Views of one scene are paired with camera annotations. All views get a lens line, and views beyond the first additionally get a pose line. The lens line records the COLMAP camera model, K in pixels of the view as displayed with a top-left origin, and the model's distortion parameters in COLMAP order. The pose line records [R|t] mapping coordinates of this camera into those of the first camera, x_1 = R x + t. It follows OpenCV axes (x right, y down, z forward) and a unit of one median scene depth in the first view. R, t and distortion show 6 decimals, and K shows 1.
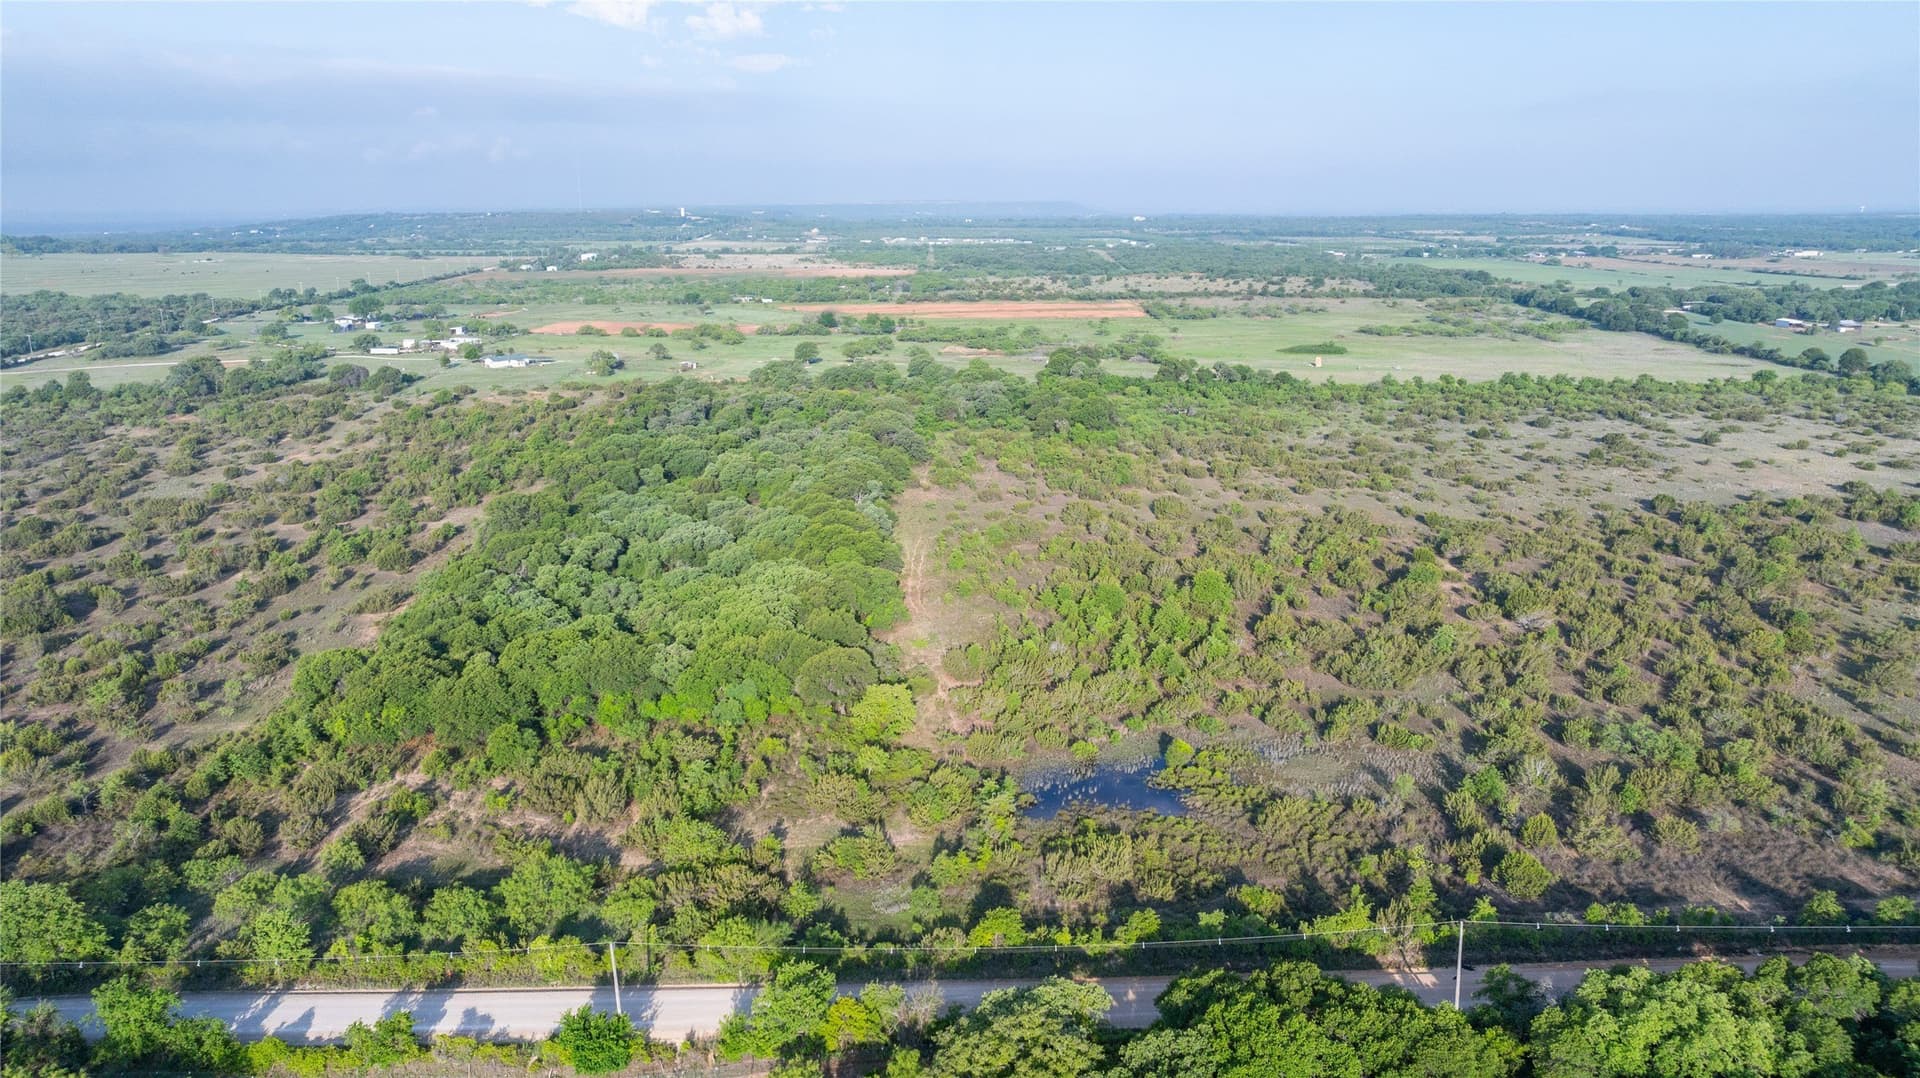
lens RADIAL K [[1365.4, 0, 958.0], [0, 1365.4, 531.8], [0, 0, 1]] dist [-0.032257, 0.031512]
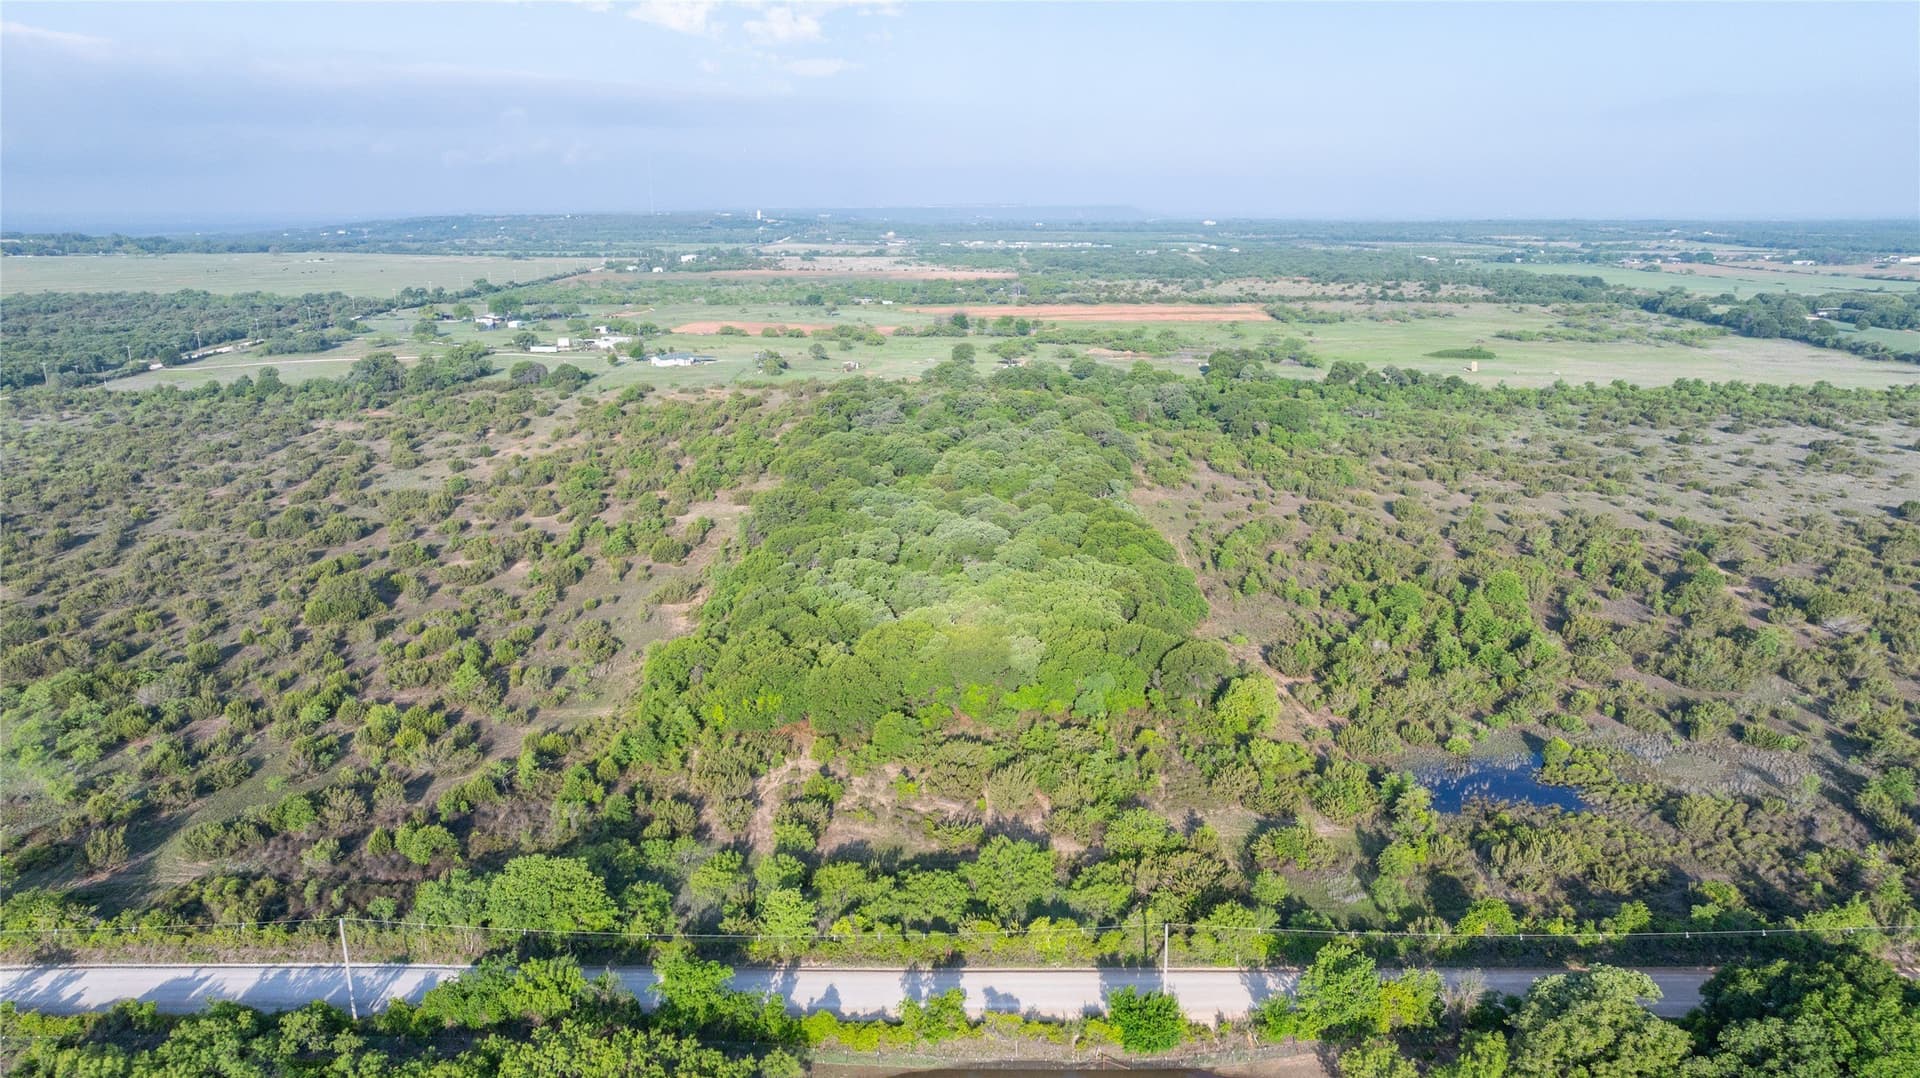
lens RADIAL K [[1360.3, 0, 960.0], [0, 1360.3, 539.0], [0, 0, 1]] dist [-0.033116, 0.033583]
pose [[0.999379, 0.010938, -0.033495, -0.088195], [-0.010833, 0.999936, 0.003297, 0.002724], [0.033529, -0.002932, 0.999433, -0.004866]]
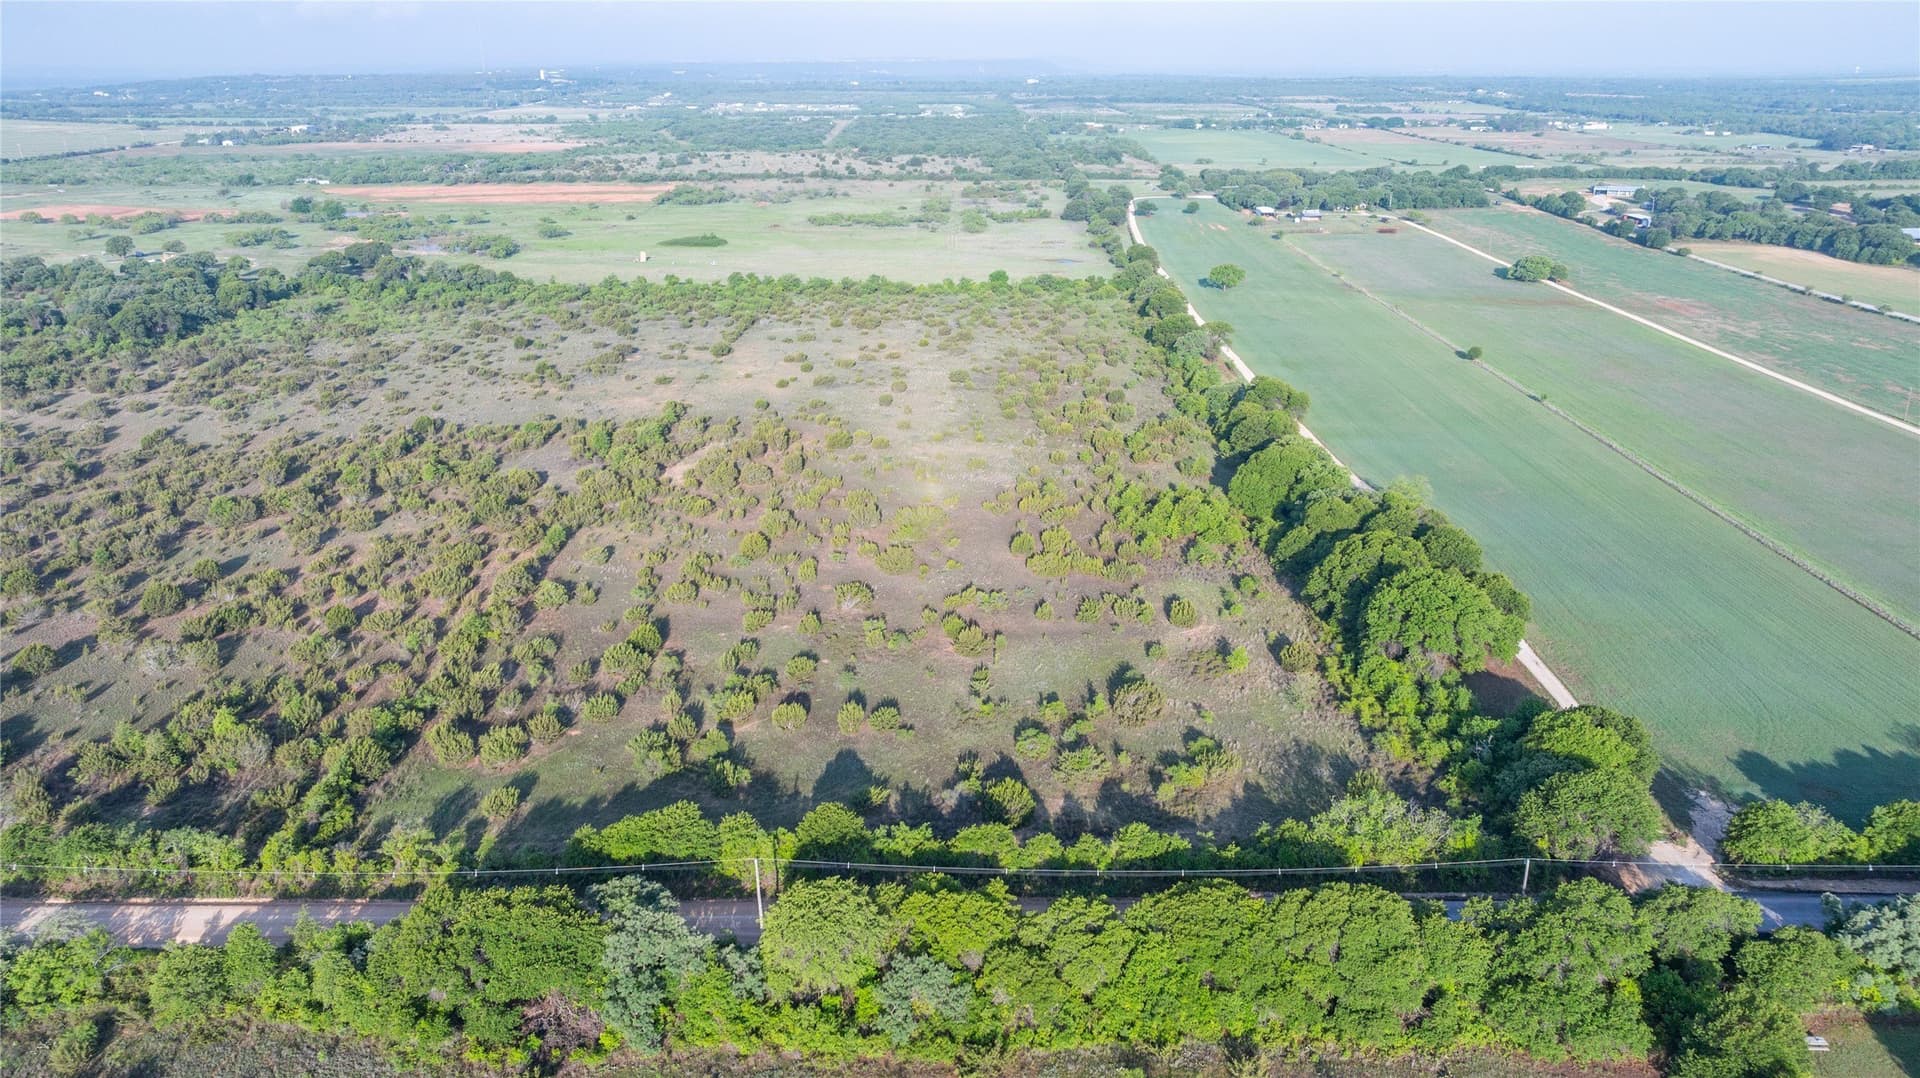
lens RADIAL K [[1360.3, 0, 960.0], [0, 1360.3, 539.0], [0, 0, 1]] dist [-0.033116, 0.033583]
pose [[0.999913, 0.007685, -0.010728, 0.584281], [-0.006528, 0.994549, 0.104062, -0.027834], [0.011469, -0.103983, 0.994513, -0.004076]]
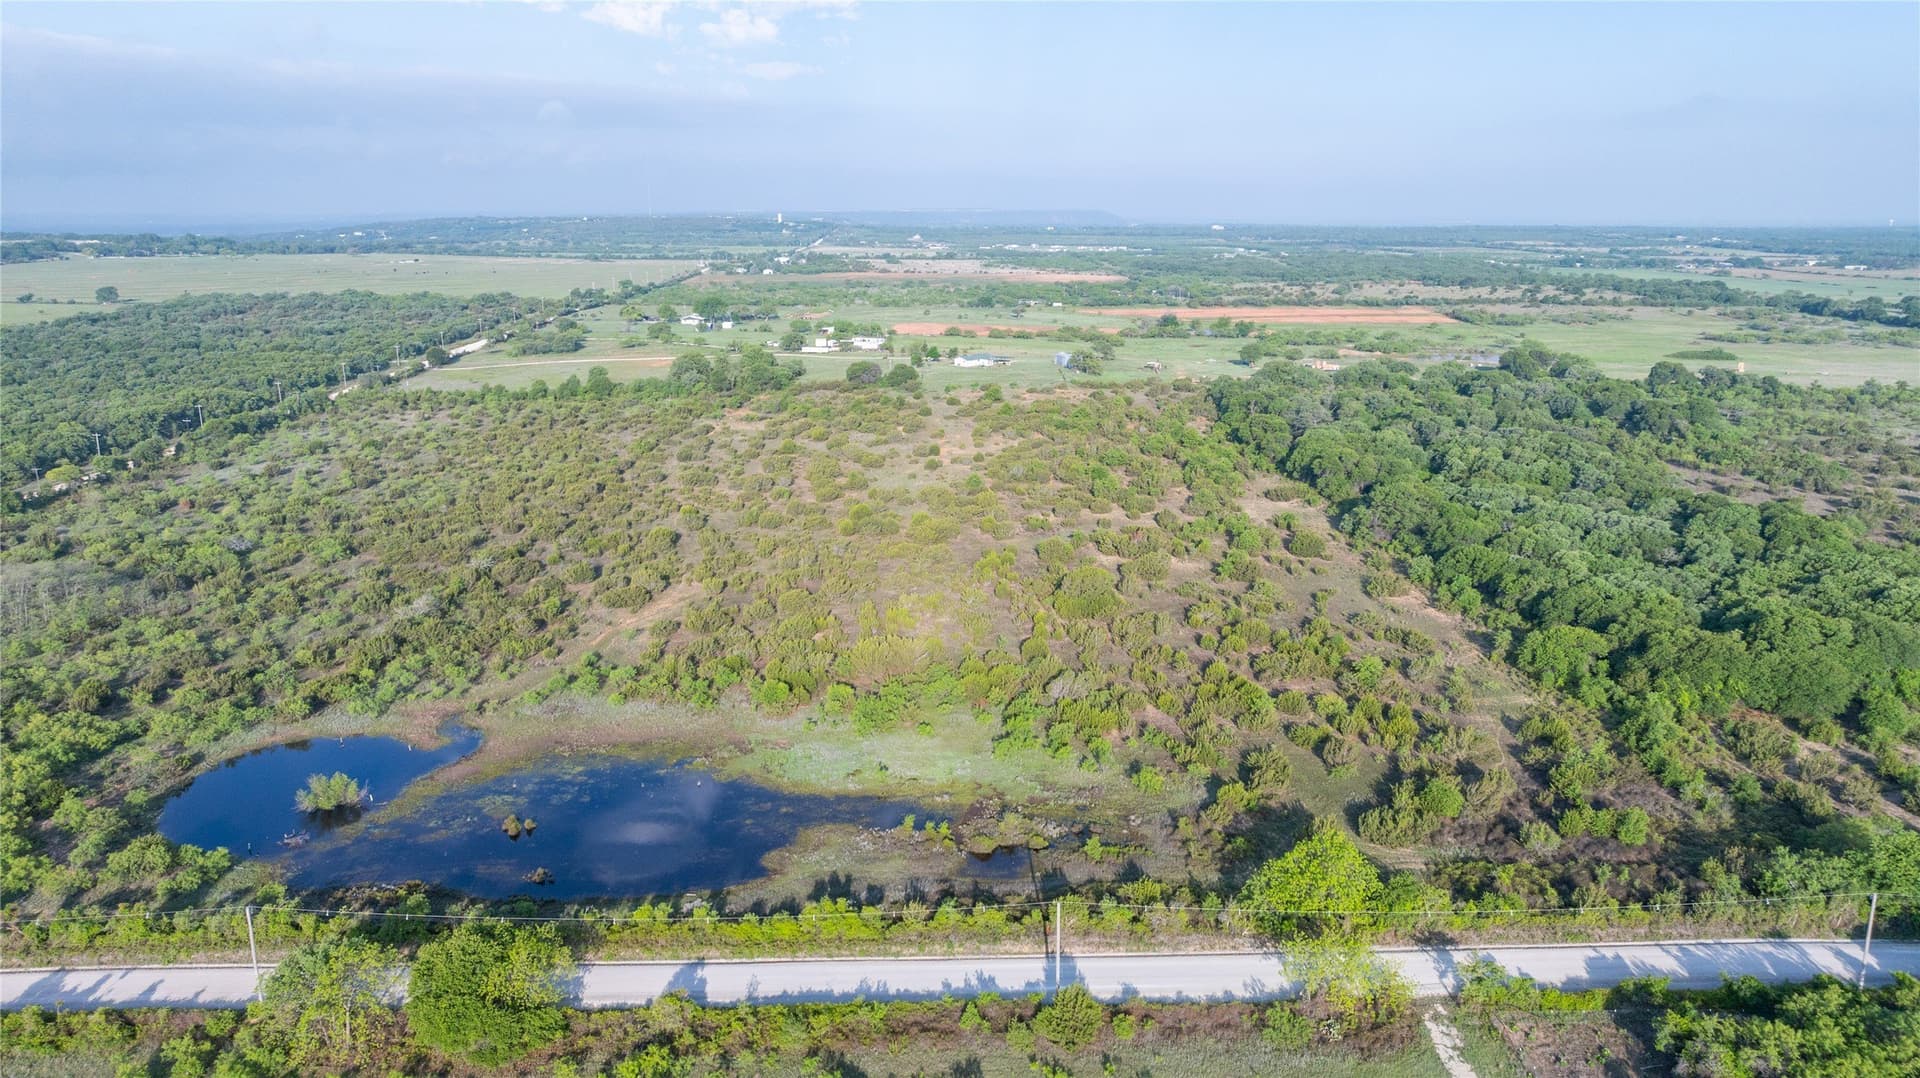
lens RADIAL K [[1361.5, 0, 960.0], [0, 1361.5, 539.0], [0, 0, 1]] dist [-0.015978, -0.003376]
pose [[0.999979, 0.005622, 0.003213, -0.371431], [-0.005621, 0.999984, -0.000391, 0.009065], [-0.003215, 0.000373, 0.999995, -0.015839]]
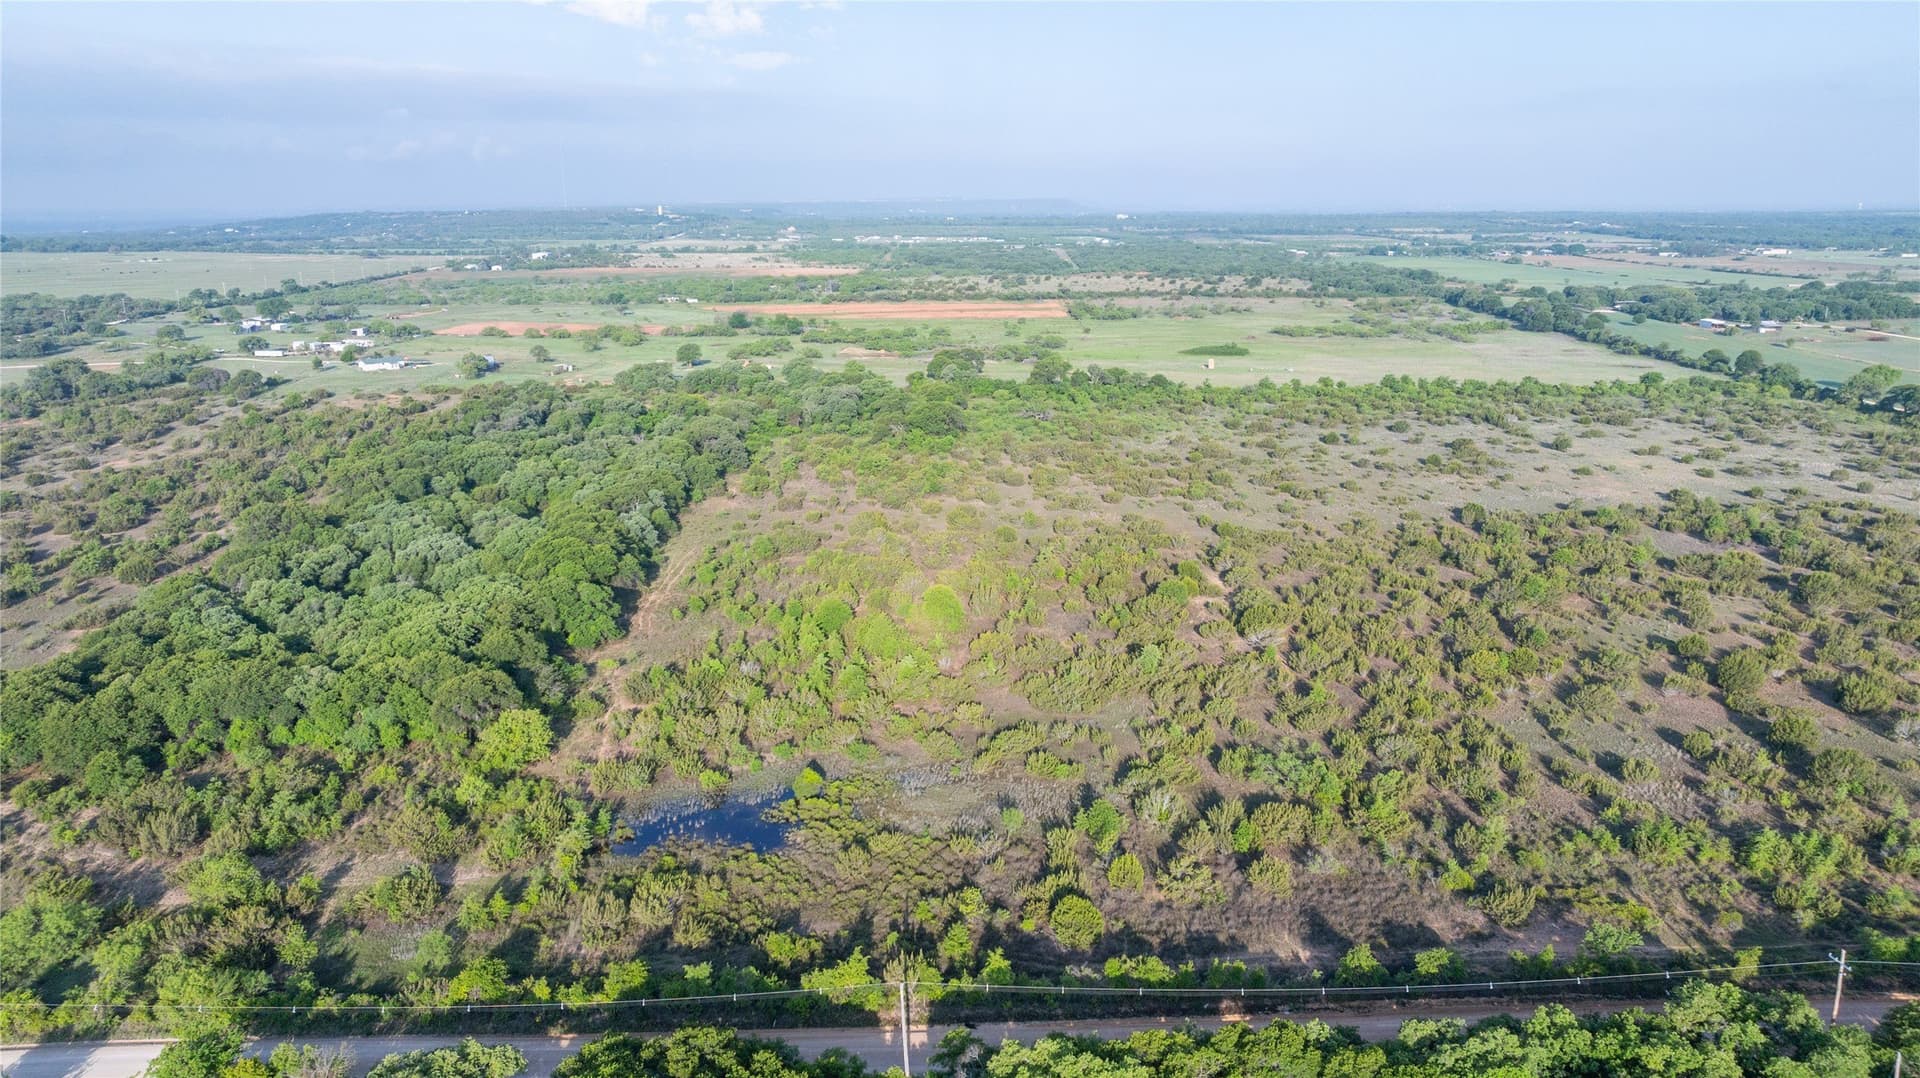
lens RADIAL K [[1365.4, 0, 958.0], [0, 1365.4, 531.8], [0, 0, 1]] dist [-0.032257, 0.031512]
pose [[0.999996, 0.000055, -0.002796, 0.096771], [-0.000050, 0.999999, 0.001612, -0.005529], [0.002796, -0.001612, 0.999995, 0.016133]]
